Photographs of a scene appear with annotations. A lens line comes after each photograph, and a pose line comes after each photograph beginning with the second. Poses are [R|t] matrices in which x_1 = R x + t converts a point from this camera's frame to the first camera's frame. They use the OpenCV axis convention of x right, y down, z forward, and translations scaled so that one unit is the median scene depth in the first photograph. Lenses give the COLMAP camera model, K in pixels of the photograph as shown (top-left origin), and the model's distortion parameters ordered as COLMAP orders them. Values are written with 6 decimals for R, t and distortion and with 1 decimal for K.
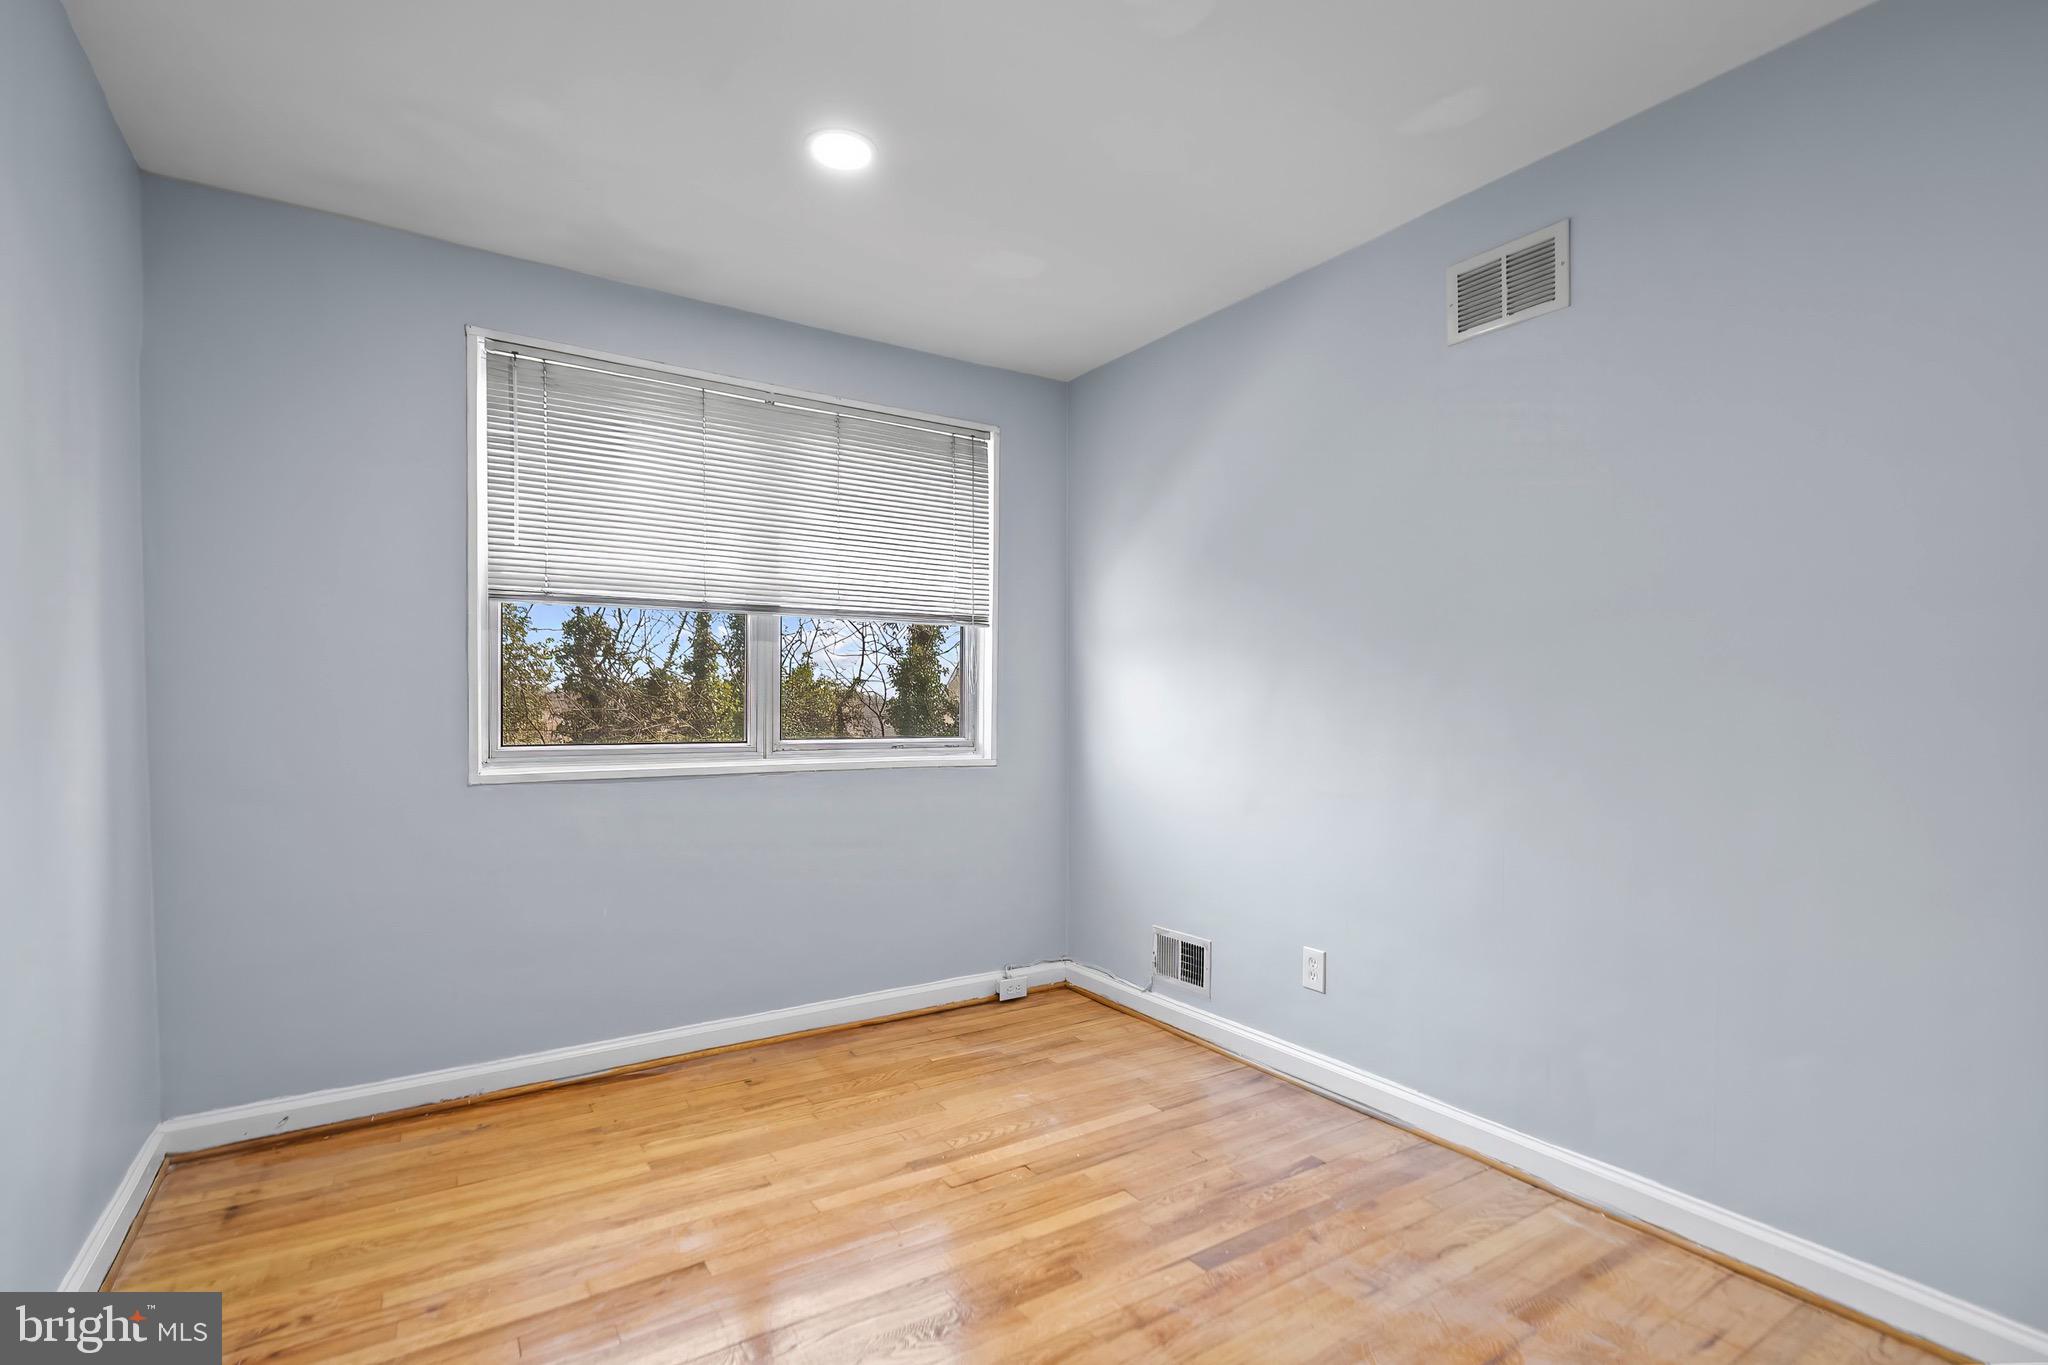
lens RADIAL K [[937.9, 0, 1037.3], [0, 937.9, 723.7], [0, 0, 1]] dist [-0.001809, 0.003415]
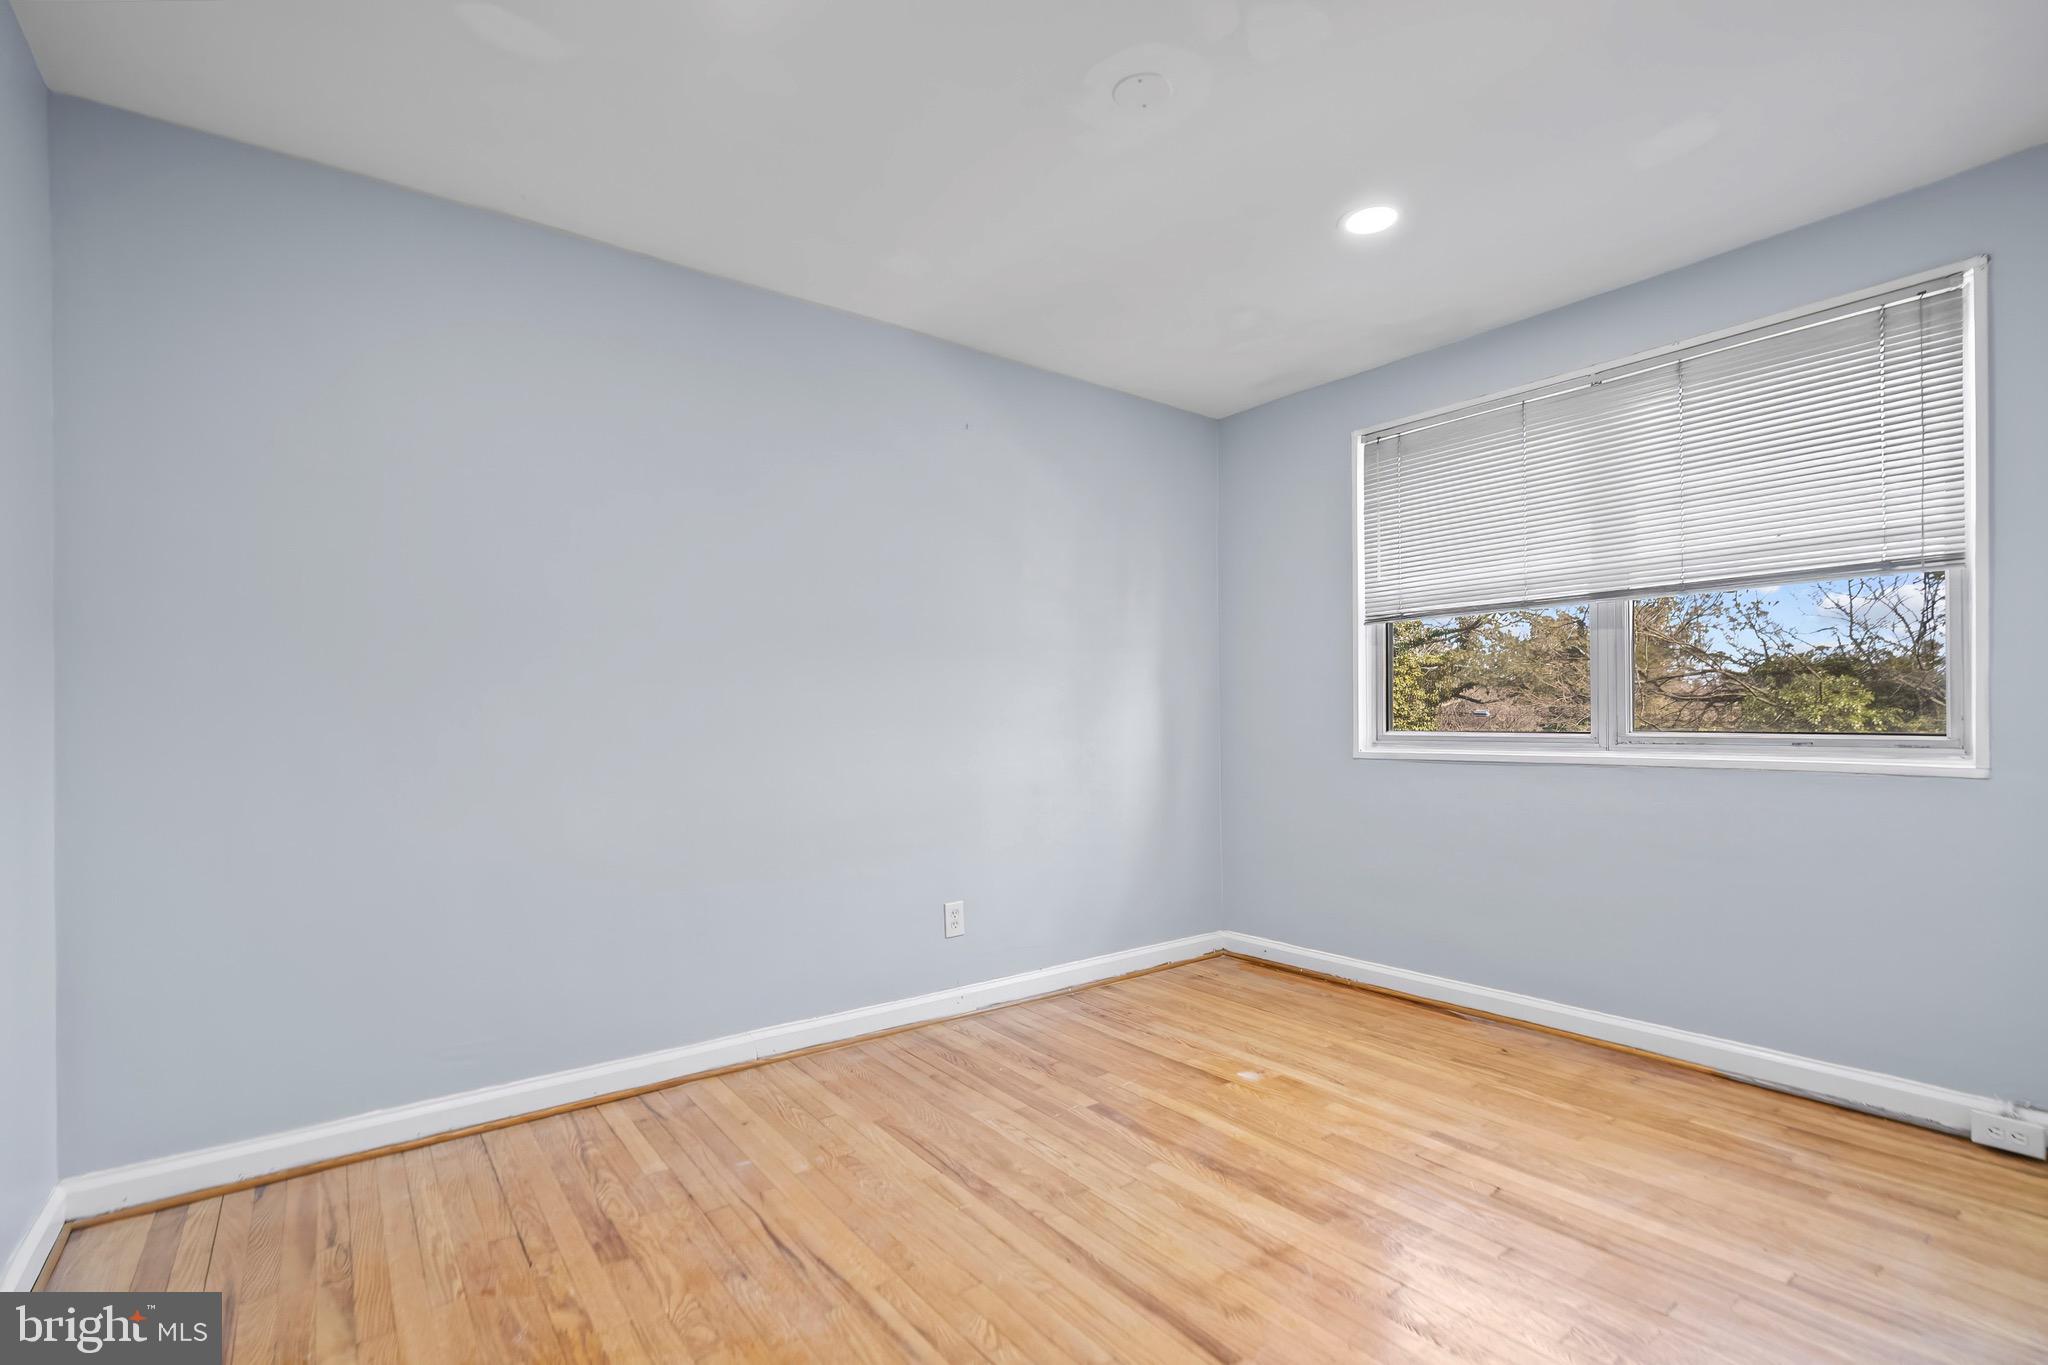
lens RADIAL K [[937.9, 0, 1012.4], [0, 937.9, 715.5], [0, 0, 1]] dist [-0.001809, 0.003415]
pose [[0.073732, -0.003619, -0.997271, 0.703576], [-0.003742, 0.999985, -0.003905, 0.008109], [0.997271, 0.004020, 0.073718, 0.362275]]
